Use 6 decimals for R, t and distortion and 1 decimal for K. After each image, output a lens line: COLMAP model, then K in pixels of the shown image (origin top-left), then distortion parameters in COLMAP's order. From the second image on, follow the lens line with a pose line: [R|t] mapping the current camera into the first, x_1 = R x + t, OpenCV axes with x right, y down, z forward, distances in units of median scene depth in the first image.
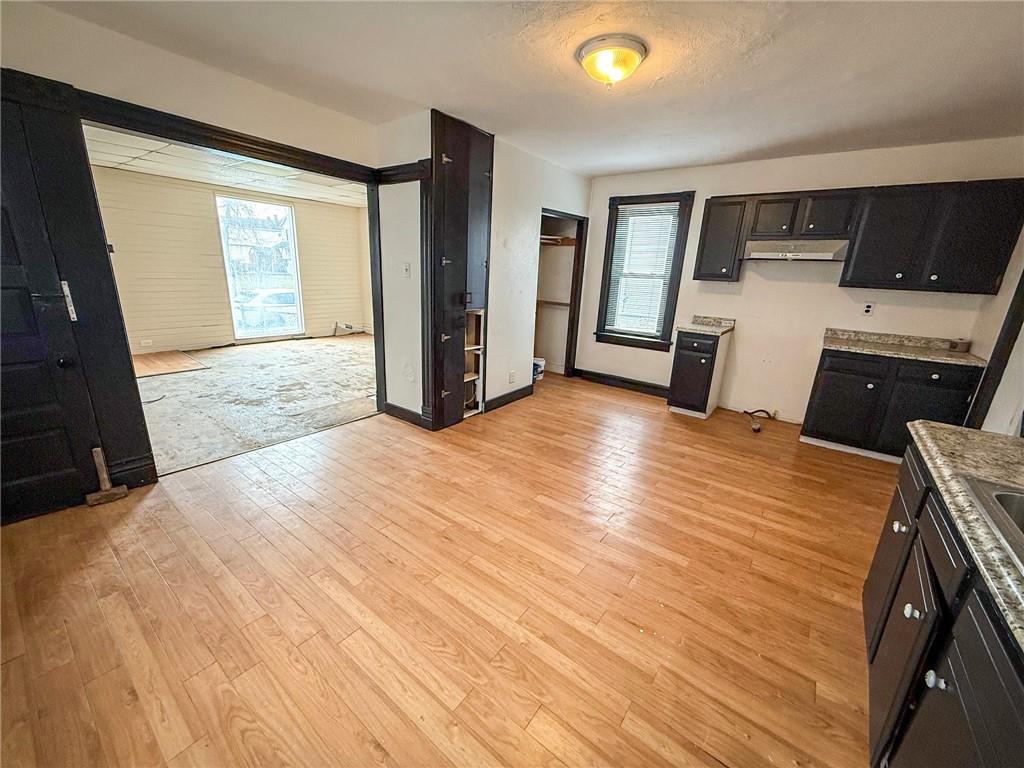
lens RADIAL K [[406.8, 0, 511.4], [0, 406.8, 381.8], [0, 0, 1]] dist [0.001237, -0.000158]
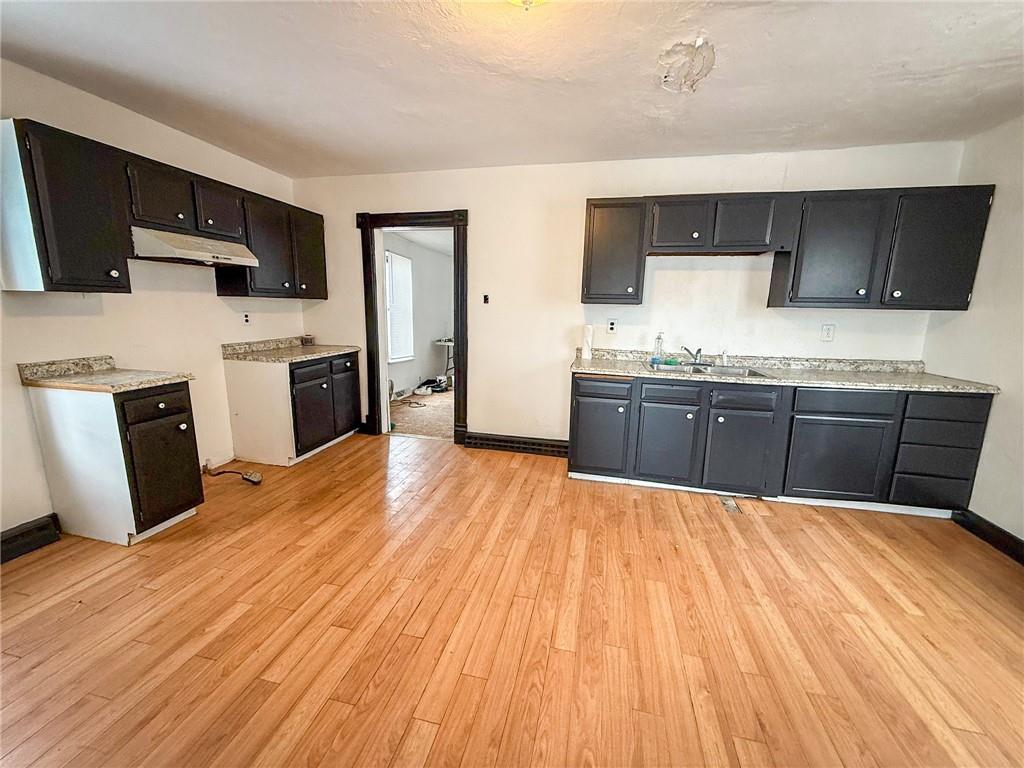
lens RADIAL K [[406.8, 0, 510.5], [0, 406.8, 382.3], [0, 0, 1]] dist [0.001237, -0.000158]
pose [[-0.406592, -0.220306, 0.886650, -0.340937], [0.207756, 0.922770, 0.324551, -0.293486], [-0.889675, 0.316166, -0.329421, 1.073207]]
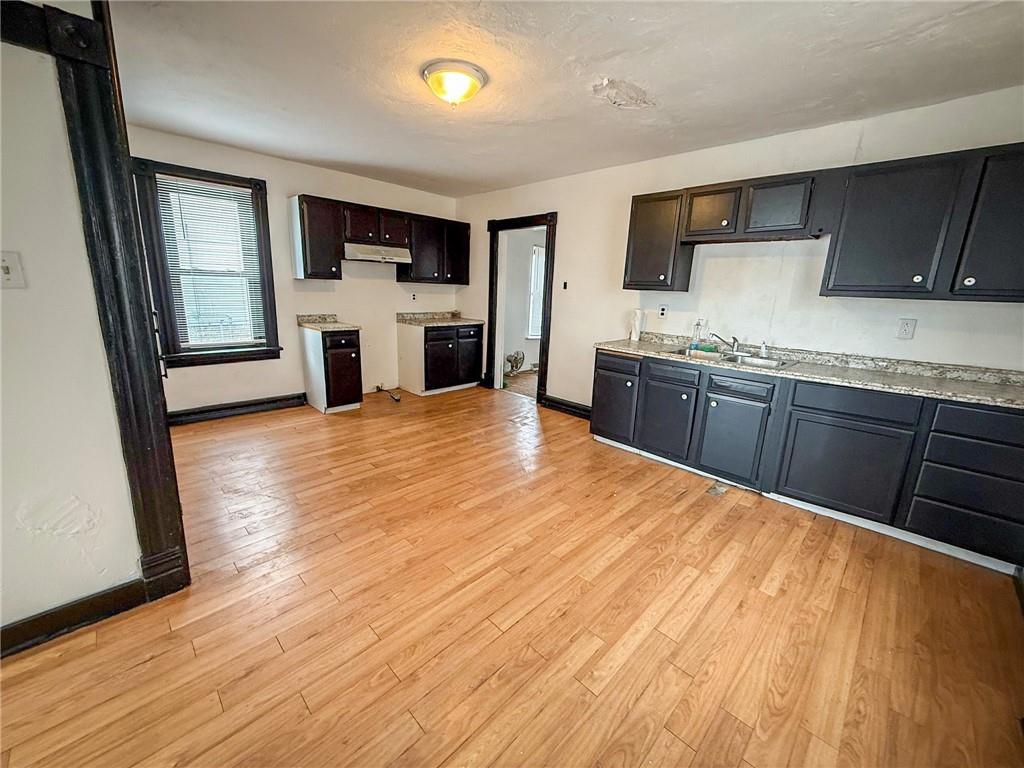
lens RADIAL K [[406.8, 0, 510.3], [0, 406.8, 381.8], [0, 0, 1]] dist [0.001237, -0.000158]
pose [[0.135722, -0.260194, 0.955970, -0.724112], [0.235942, 0.945626, 0.223882, -0.181283], [-0.962243, 0.195168, 0.189733, 0.599315]]
